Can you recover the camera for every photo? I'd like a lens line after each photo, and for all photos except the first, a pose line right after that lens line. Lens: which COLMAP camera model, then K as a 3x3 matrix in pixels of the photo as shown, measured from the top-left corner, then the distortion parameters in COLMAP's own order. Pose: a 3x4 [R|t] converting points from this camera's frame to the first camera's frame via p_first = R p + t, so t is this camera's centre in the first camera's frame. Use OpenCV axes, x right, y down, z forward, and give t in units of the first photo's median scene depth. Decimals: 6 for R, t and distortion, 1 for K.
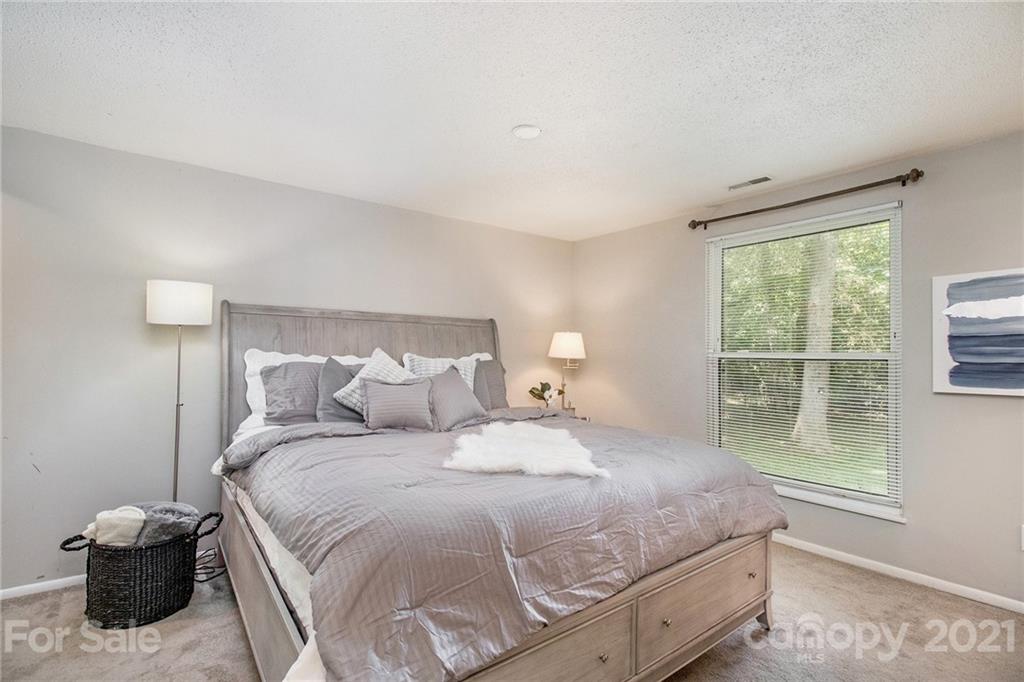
lens RADIAL K [[476.8, 0, 510.9], [0, 476.8, 340.9], [0, 0, 1]] dist [-0.002899, -0.000316]
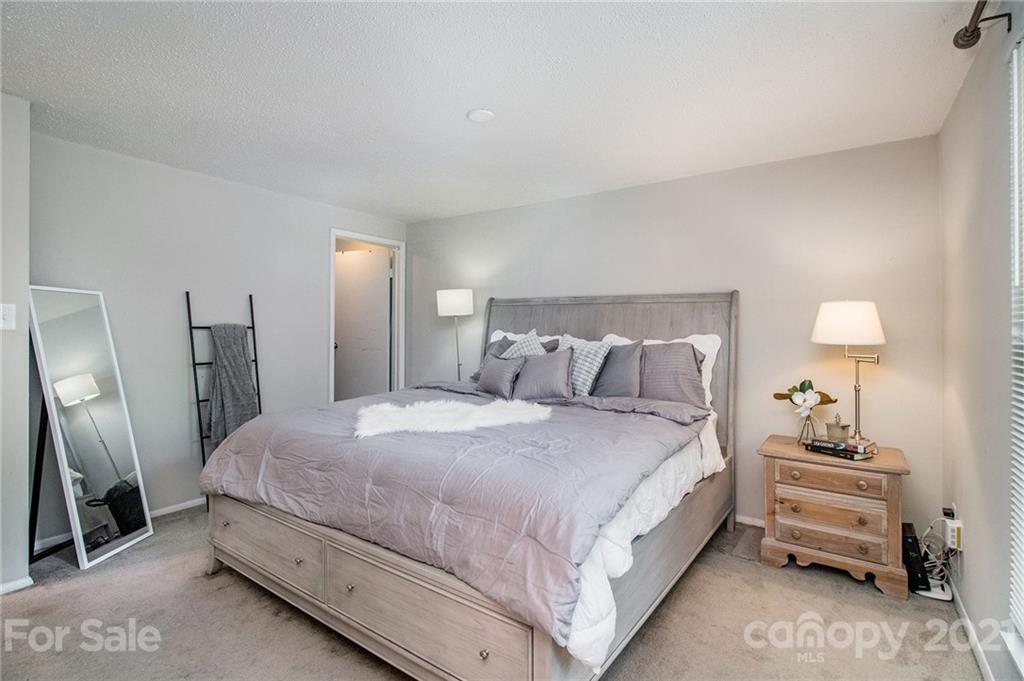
lens RADIAL K [[476.8, 0, 510.6], [0, 476.8, 338.7], [0, 0, 1]] dist [-0.002899, -0.000316]
pose [[0.311499, 0.011799, -0.950173, 0.828462], [0.013081, 0.999775, 0.016704, 0.020095], [0.950157, -0.017632, 0.311274, 0.592102]]
